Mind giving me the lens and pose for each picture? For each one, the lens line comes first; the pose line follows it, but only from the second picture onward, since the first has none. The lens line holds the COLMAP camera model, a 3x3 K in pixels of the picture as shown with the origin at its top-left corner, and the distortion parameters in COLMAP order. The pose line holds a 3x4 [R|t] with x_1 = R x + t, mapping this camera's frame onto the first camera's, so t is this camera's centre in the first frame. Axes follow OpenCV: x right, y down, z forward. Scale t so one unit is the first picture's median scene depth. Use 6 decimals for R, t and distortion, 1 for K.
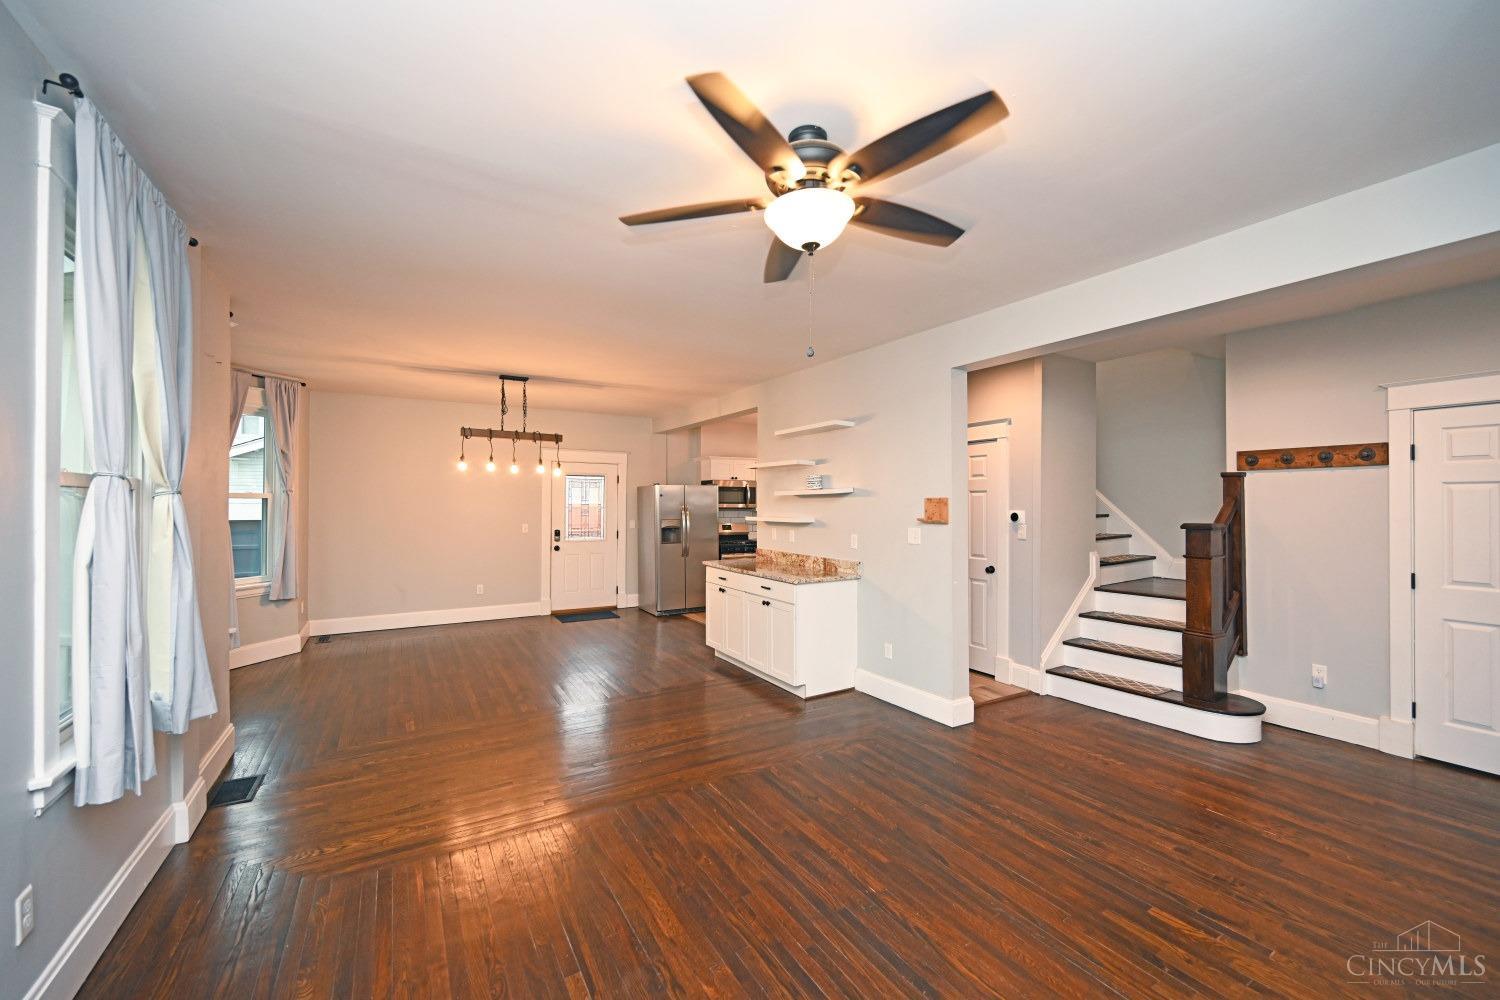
lens RADIAL K [[593.0, 0, 754.1], [0, 593.0, 499.9], [0, 0, 1]] dist [0.000364, 0.000153]
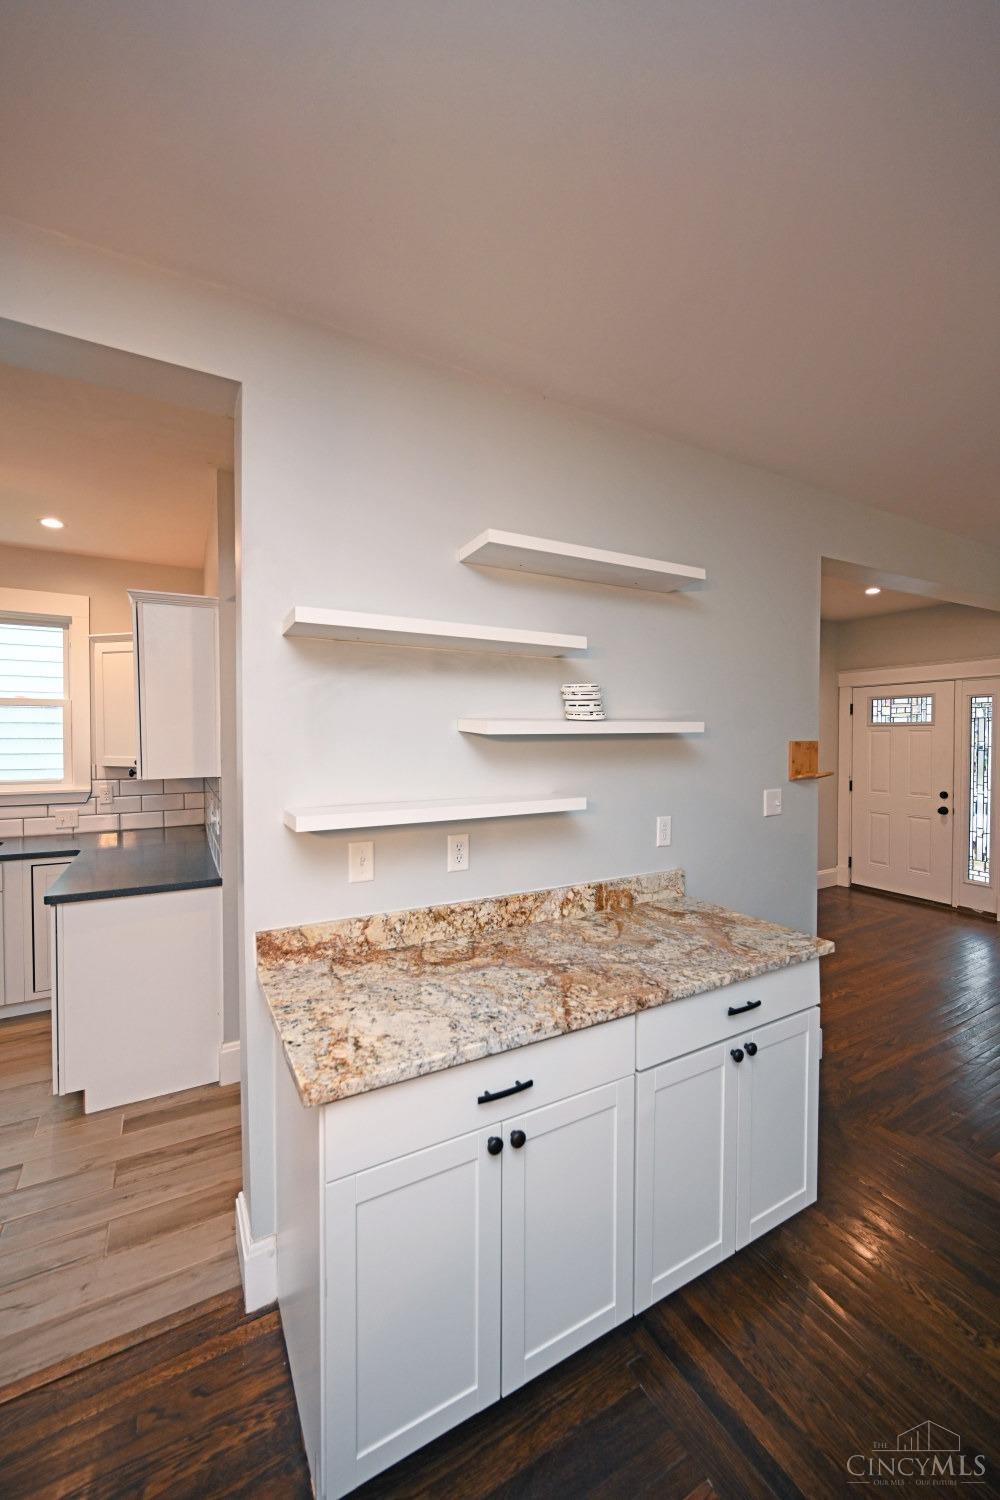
lens RADIAL K [[593.0, 0, 500.0], [0, 593.0, 750.0], [0, 0, 1]] dist [0.000364, 0.000153]
pose [[0.030395, -0.027039, 0.999172, -0.255751], [-0.004149, 0.999622, 0.027178, -0.006787], [-0.999529, -0.004972, 0.030271, 0.904190]]
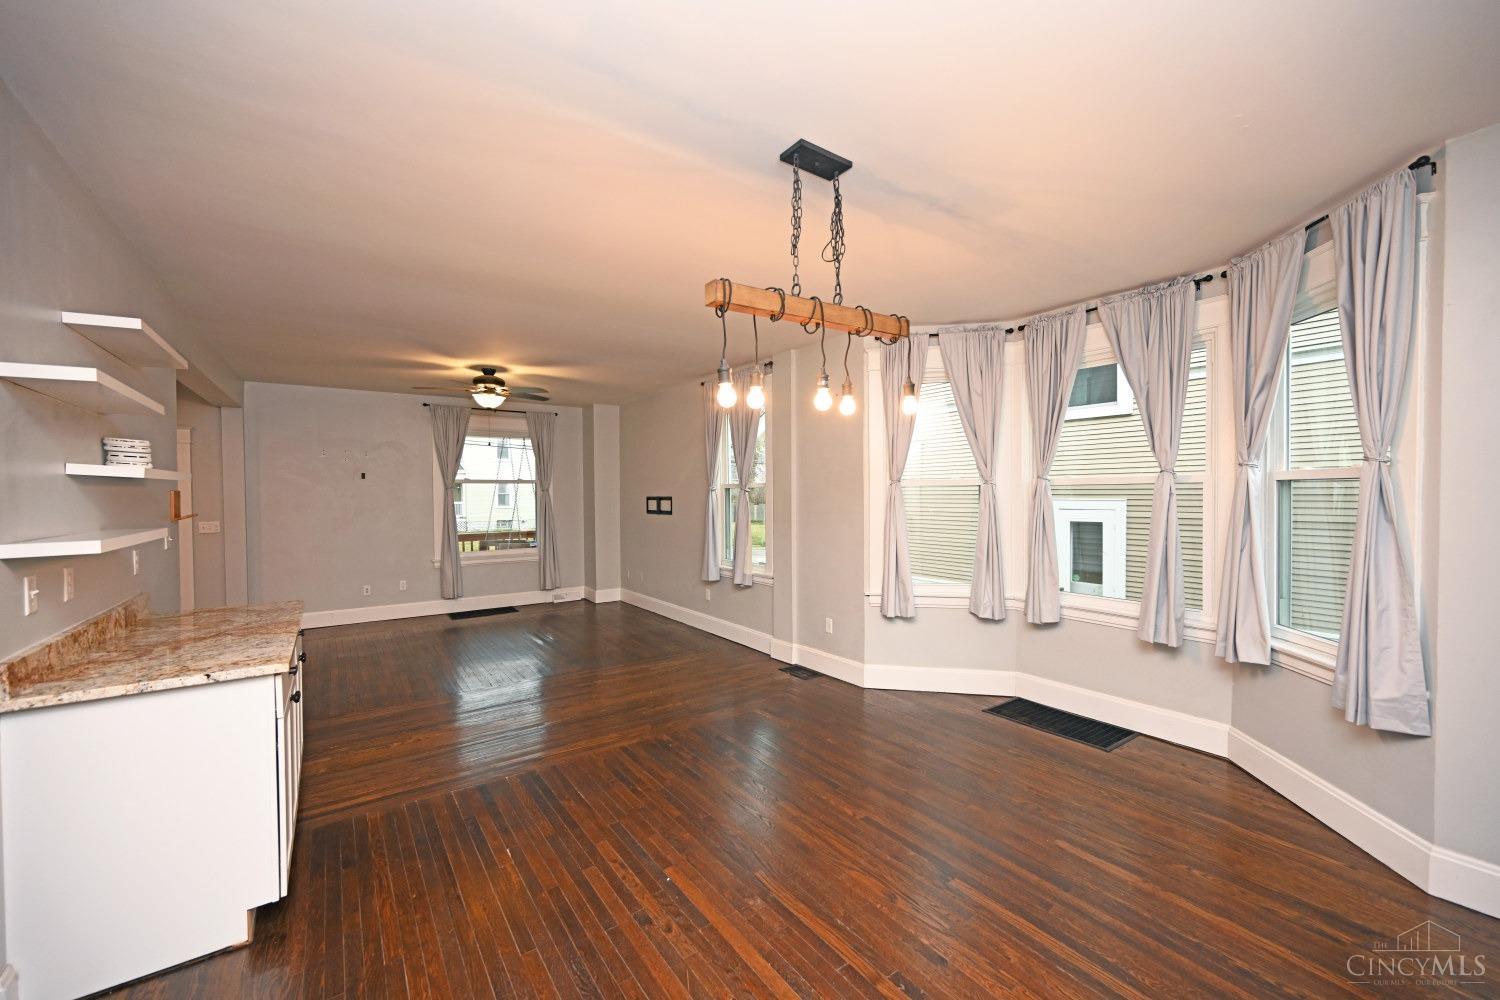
lens RADIAL K [[593.0, 0, 754.1], [0, 593.0, 499.9], [0, 0, 1]] dist [0.000364, 0.000153]
pose [[-0.996604, 0.007015, -0.082041, -0.318478], [0.006601, 0.999964, 0.005306, 0.008020], [0.082075, 0.004746, -0.996615, 1.321859]]
